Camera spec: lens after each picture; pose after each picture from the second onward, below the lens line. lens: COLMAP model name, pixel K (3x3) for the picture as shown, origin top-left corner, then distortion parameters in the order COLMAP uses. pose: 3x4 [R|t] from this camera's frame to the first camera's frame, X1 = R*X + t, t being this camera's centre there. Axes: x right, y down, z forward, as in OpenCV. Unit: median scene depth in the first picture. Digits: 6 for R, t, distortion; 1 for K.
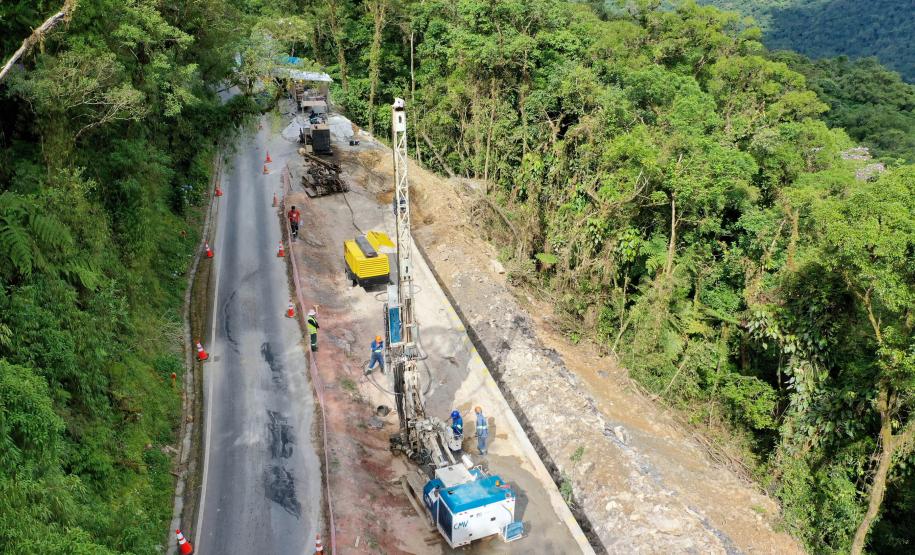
lens RADIAL K [[769.7, 0, 457.5], [0, 769.7, 277.5], [0, 0, 1]] dist [-0.007820, -0.001709]
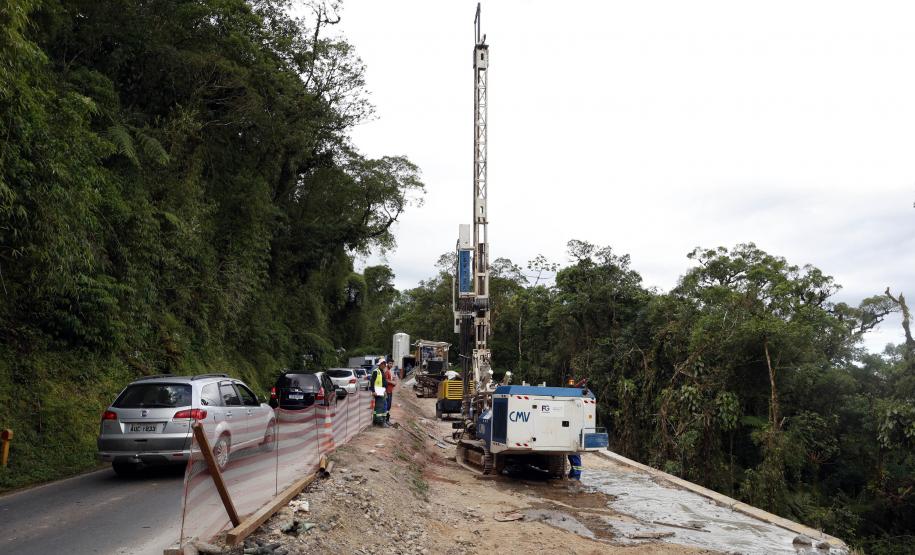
lens RADIAL K [[633.4, 0, 461.9], [0, 633.4, 278.8], [0, 0, 1]] dist [-0.071267, 0.038635]
pose [[0.985979, -0.021780, -0.165444, 0.030098], [-0.070716, 0.843482, -0.532483, 0.309294], [0.151146, 0.536716, 0.830115, 0.247010]]
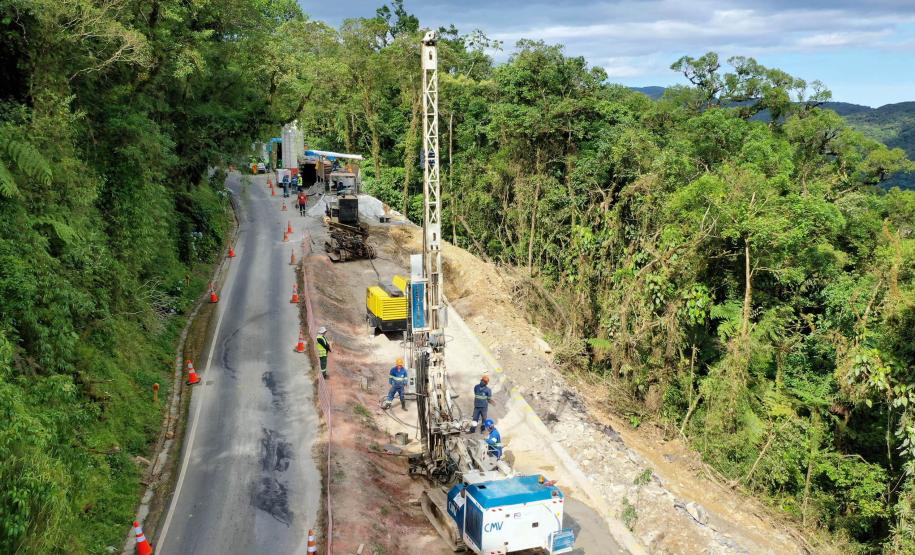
lens RADIAL K [[848.5, 0, 457.5], [0, 848.5, 277.5], [0, 0, 1]] dist [-0.001535, -0.009282]
pose [[0.998650, 0.012111, -0.050518, 0.004671], [-0.021790, 0.980422, -0.195700, 0.141179], [0.047159, 0.196536, 0.979362, 0.062936]]
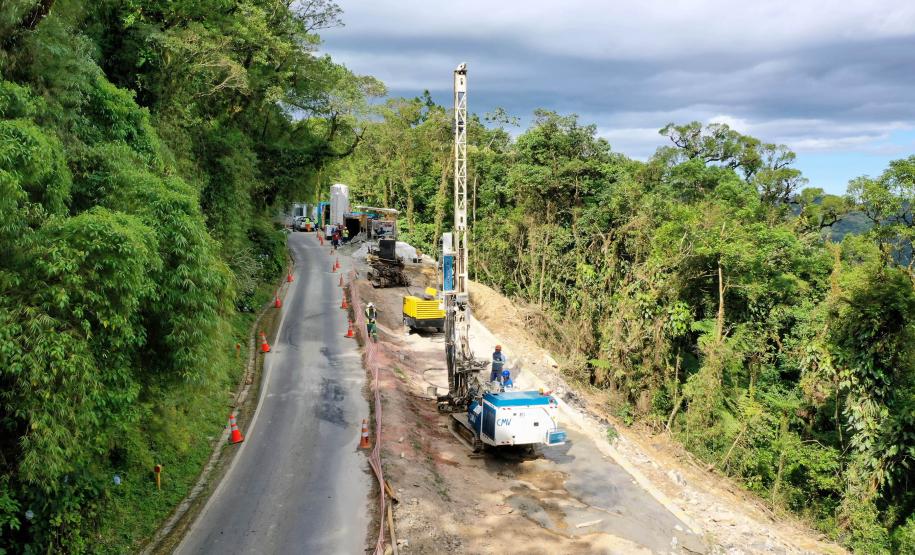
lens RADIAL K [[769.7, 0, 457.5], [0, 769.7, 277.5], [0, 0, 1]] dist [-0.007820, -0.001709]
pose [[0.996583, 0.021581, -0.079725, 0.011484], [-0.043714, 0.956801, -0.287437, 0.251387], [0.070078, 0.289940, 0.954476, -0.015790]]
